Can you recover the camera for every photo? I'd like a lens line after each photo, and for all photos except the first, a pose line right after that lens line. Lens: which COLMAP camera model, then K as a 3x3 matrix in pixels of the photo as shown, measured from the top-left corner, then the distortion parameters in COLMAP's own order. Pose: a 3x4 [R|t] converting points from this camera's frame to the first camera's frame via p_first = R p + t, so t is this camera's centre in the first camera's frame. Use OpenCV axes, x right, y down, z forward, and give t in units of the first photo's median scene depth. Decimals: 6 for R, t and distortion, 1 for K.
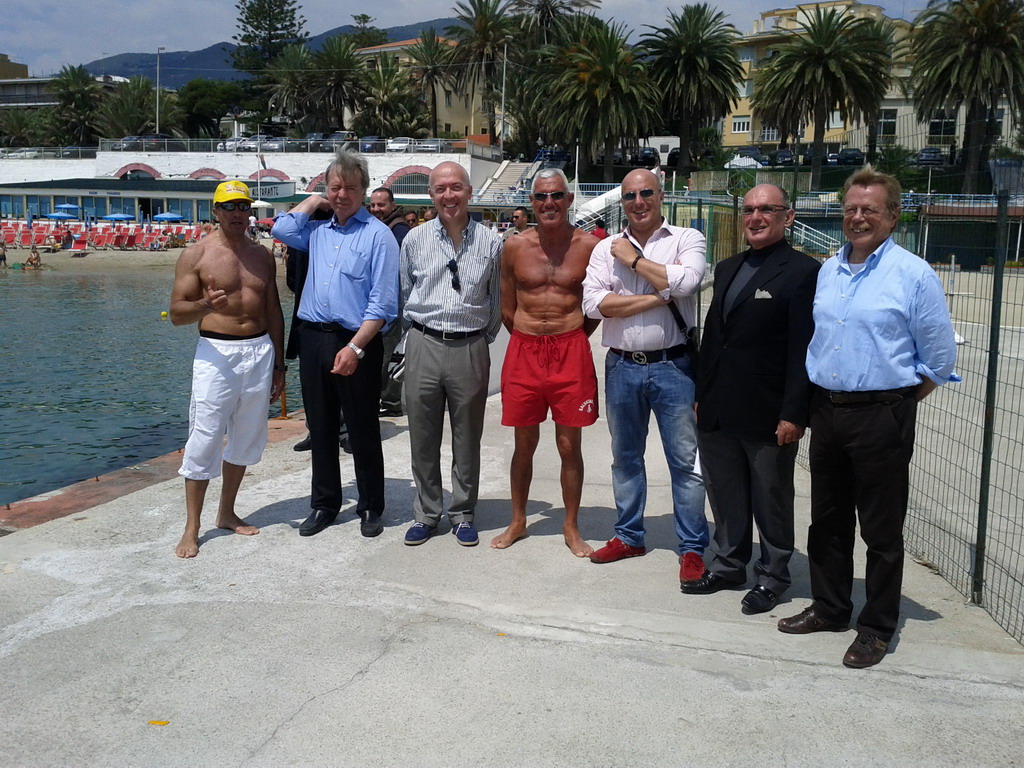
lens RADIAL K [[1035.1, 0, 512.0], [0, 1035.1, 384.0], [0, 0, 1]] dist [0.102884, -0.299840]
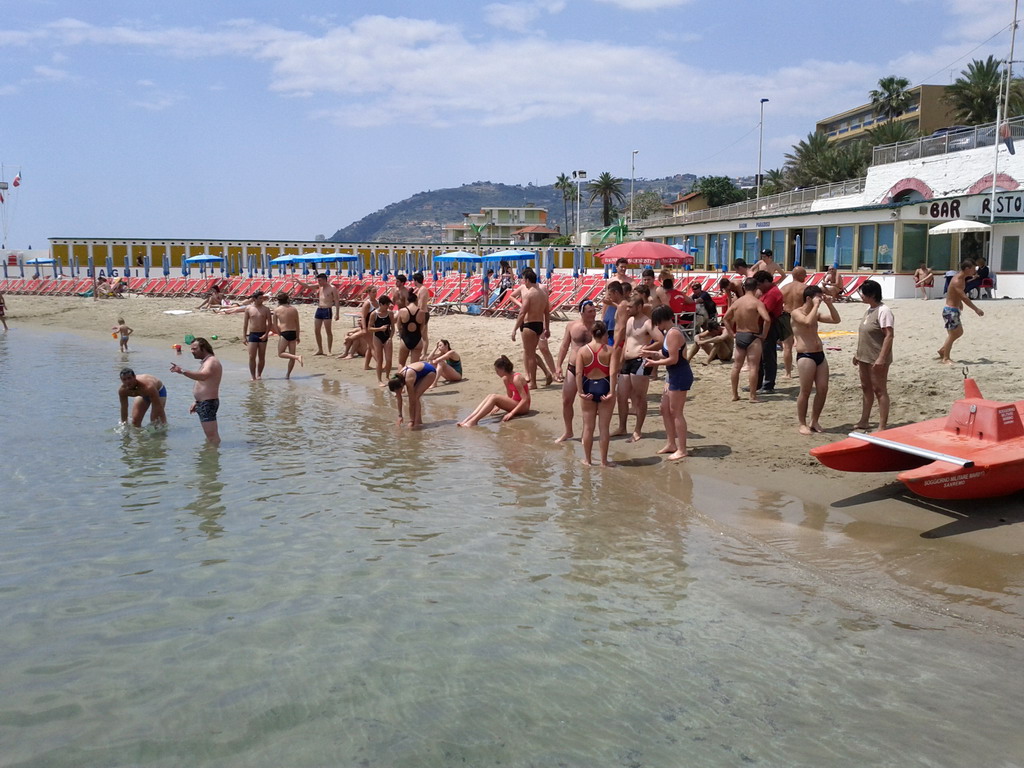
lens RADIAL K [[1028.1, 0, 512.0], [0, 1028.1, 384.0], [0, 0, 1]] dist [0.127922, -0.299437]
pose [[0.506635, 0.076188, -0.858788, 0.054349], [-0.131628, 0.991246, 0.010286, -0.067572], [0.852053, 0.107830, 0.512228, 0.498998]]
